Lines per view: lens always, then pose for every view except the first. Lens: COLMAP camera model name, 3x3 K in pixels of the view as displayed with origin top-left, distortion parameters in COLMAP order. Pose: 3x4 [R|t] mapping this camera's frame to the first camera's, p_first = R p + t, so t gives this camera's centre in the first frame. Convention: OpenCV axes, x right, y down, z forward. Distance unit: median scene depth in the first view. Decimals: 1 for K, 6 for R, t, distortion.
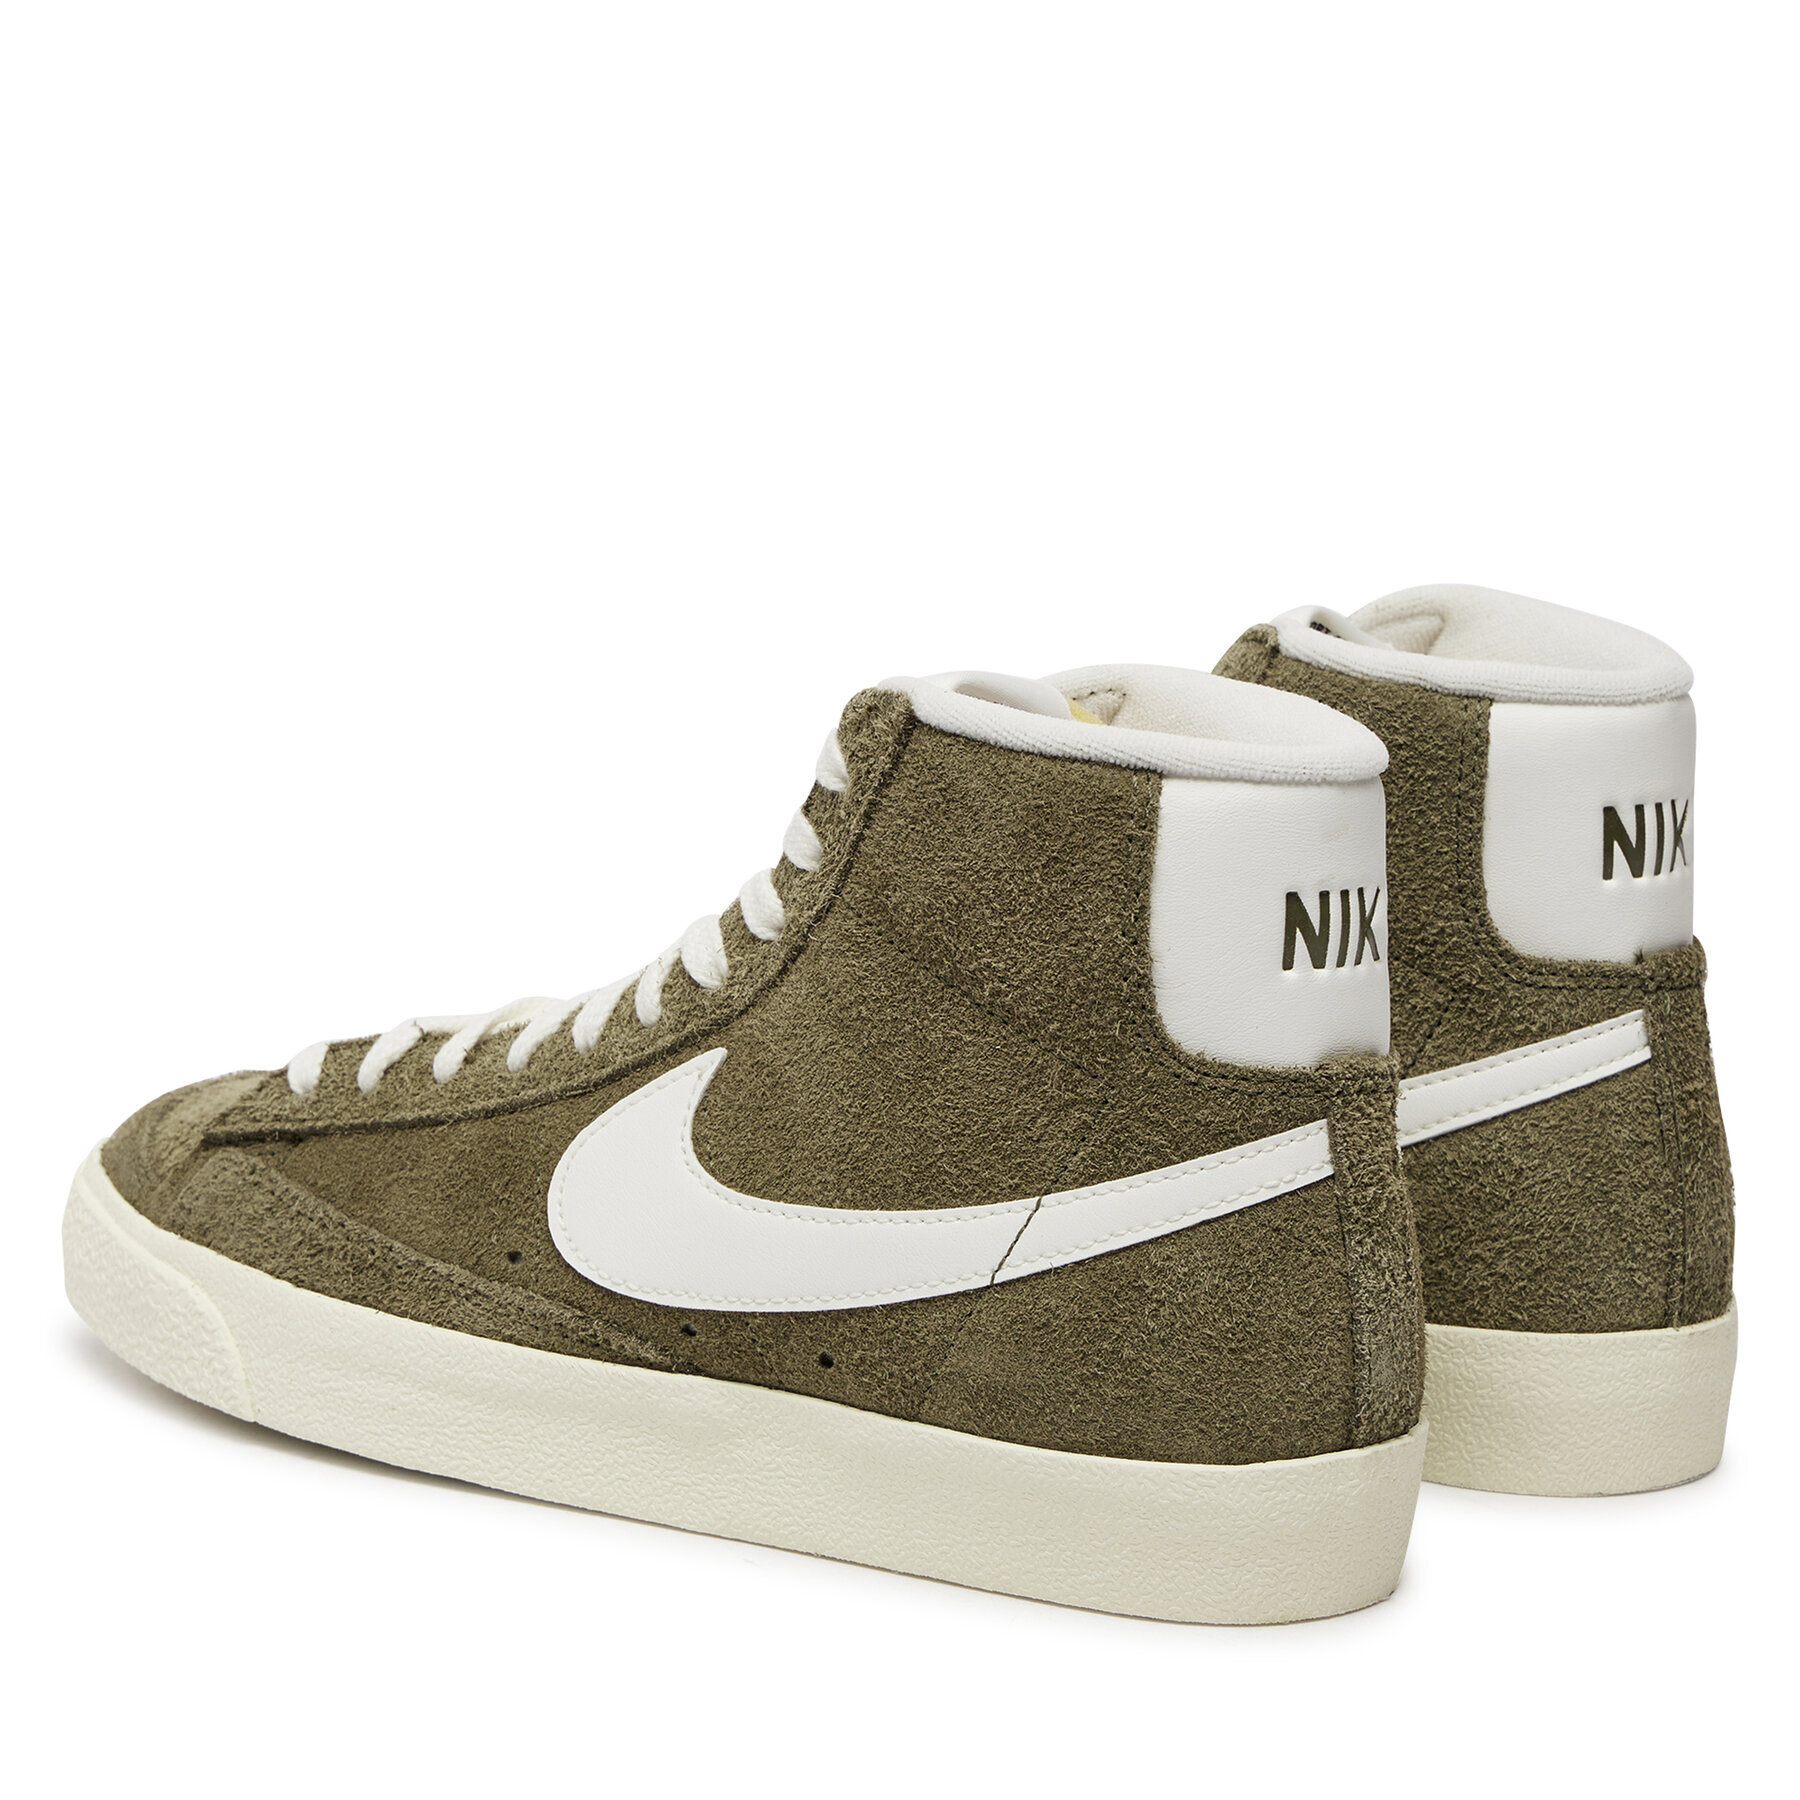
lens RADIAL K [[8261.8, 0, 900.0], [0, 8261.8, 900.0], [0, 0, 1]] dist [0.505541, -10.986949]
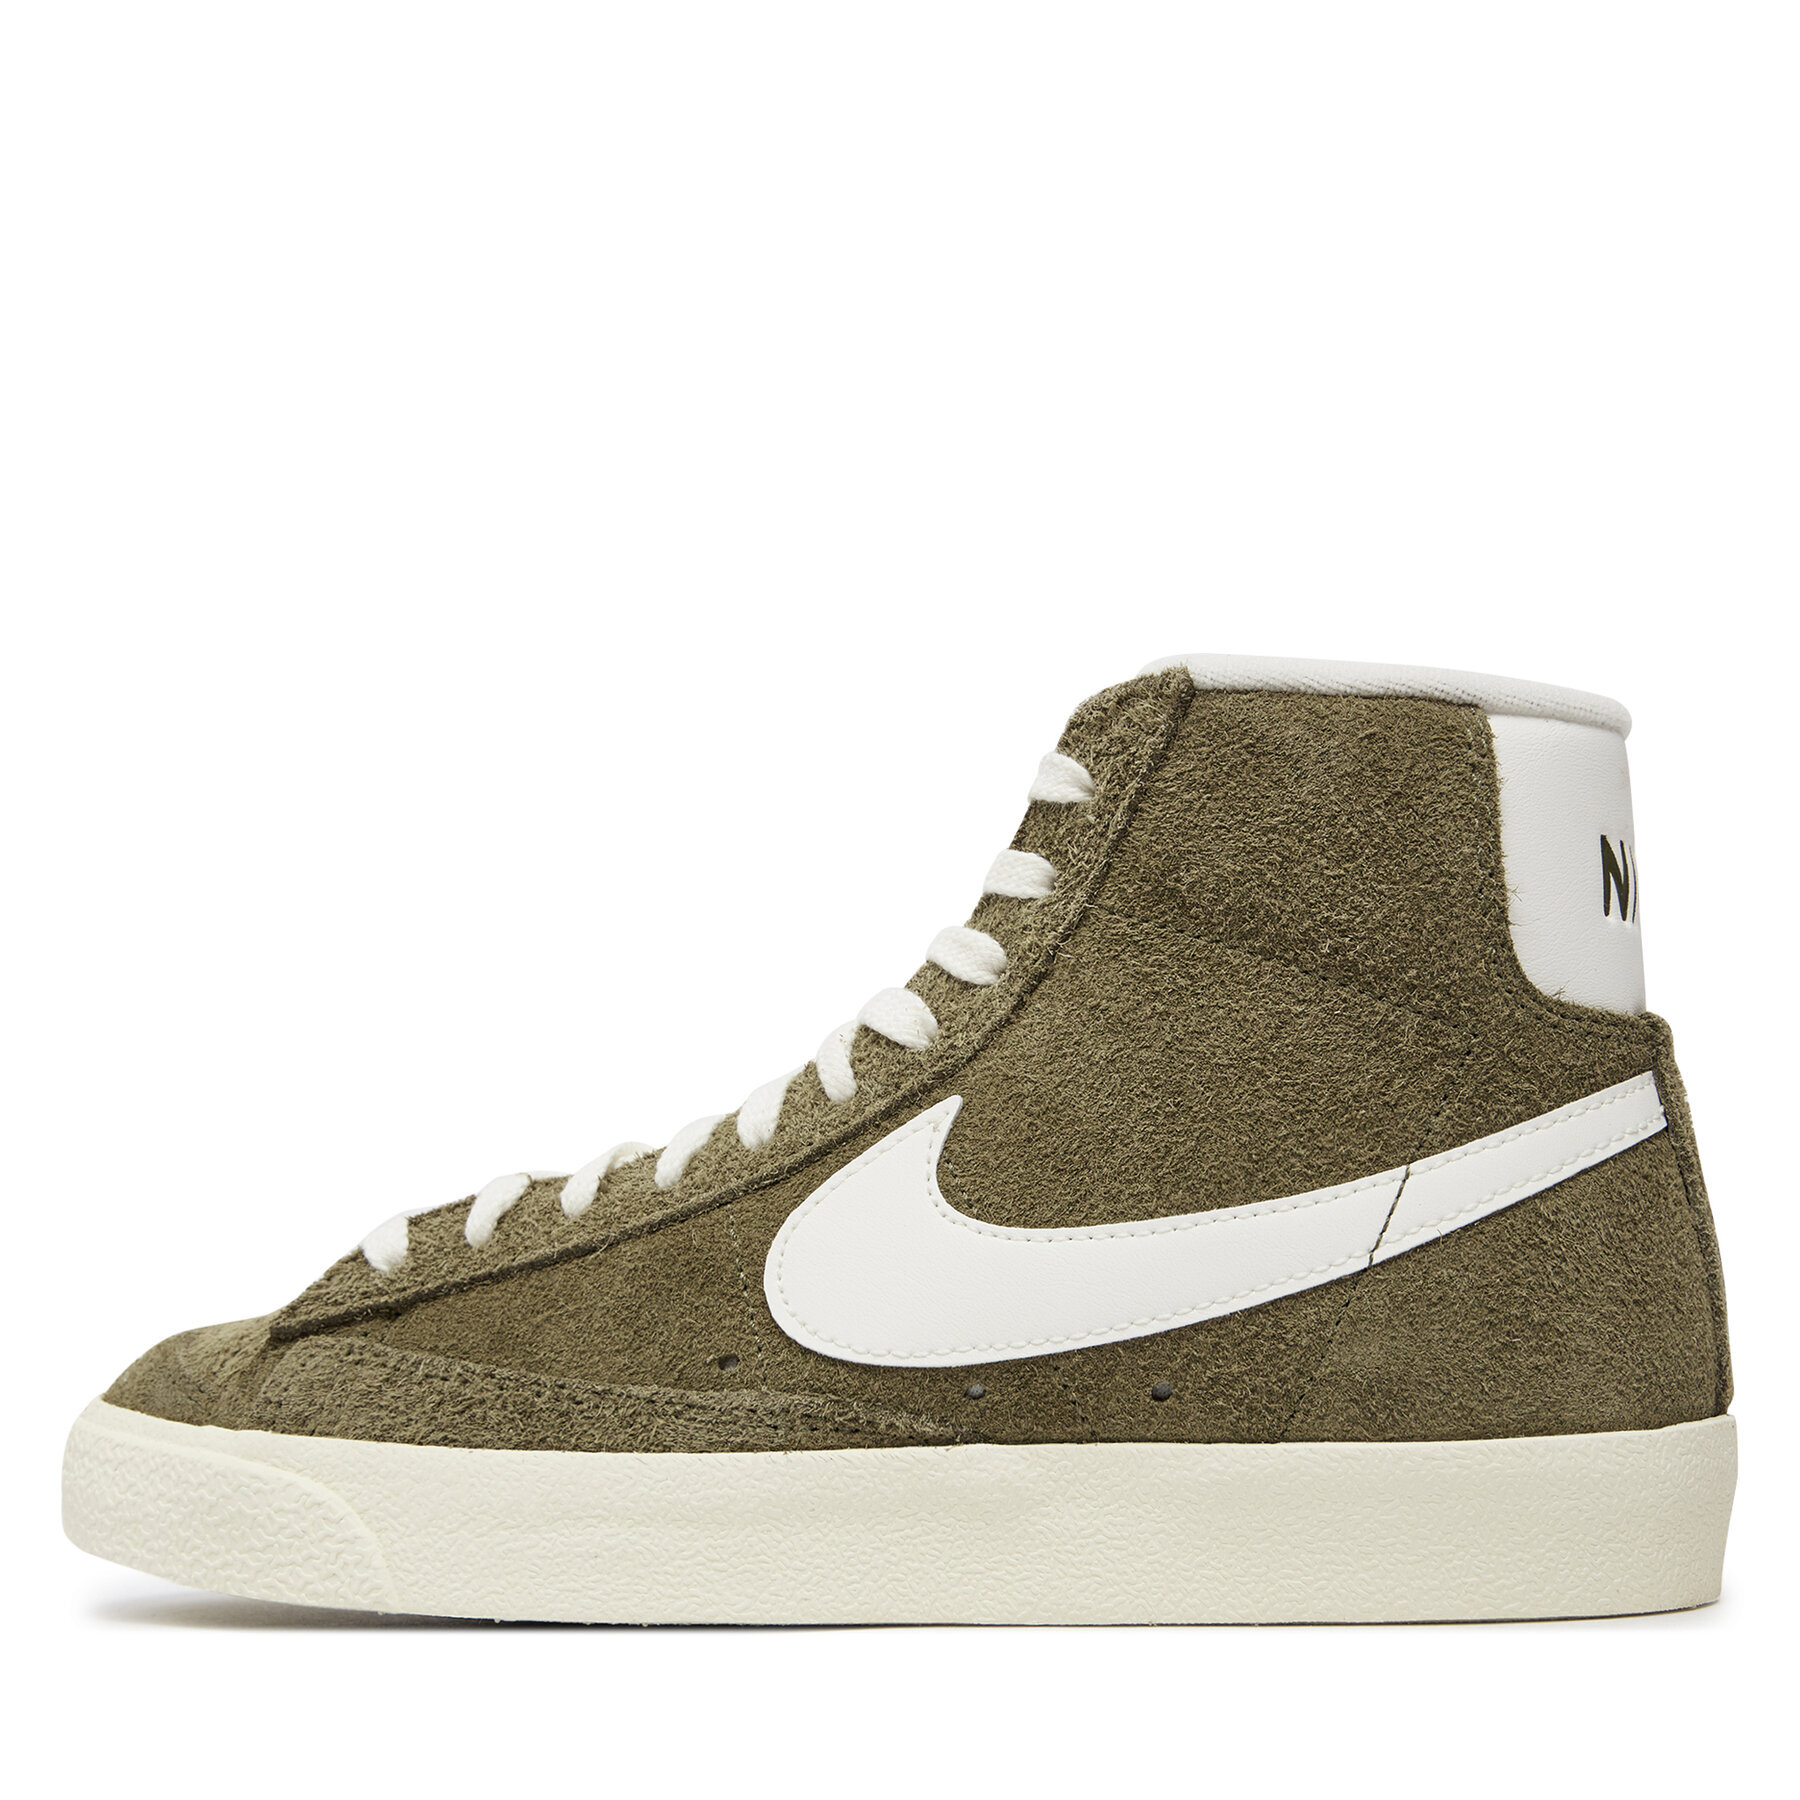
lens RADIAL K [[3173.1, 0, 803.2], [0, 3173.1, 976.0], [0, 0, 1]] dist [0.343776, -2.633317]
pose [[0.908086, -0.011687, 0.418620, -0.191937], [0.137709, 0.952354, -0.272135, 0.102749], [-0.395494, 0.304770, 0.866429, 0.700911]]
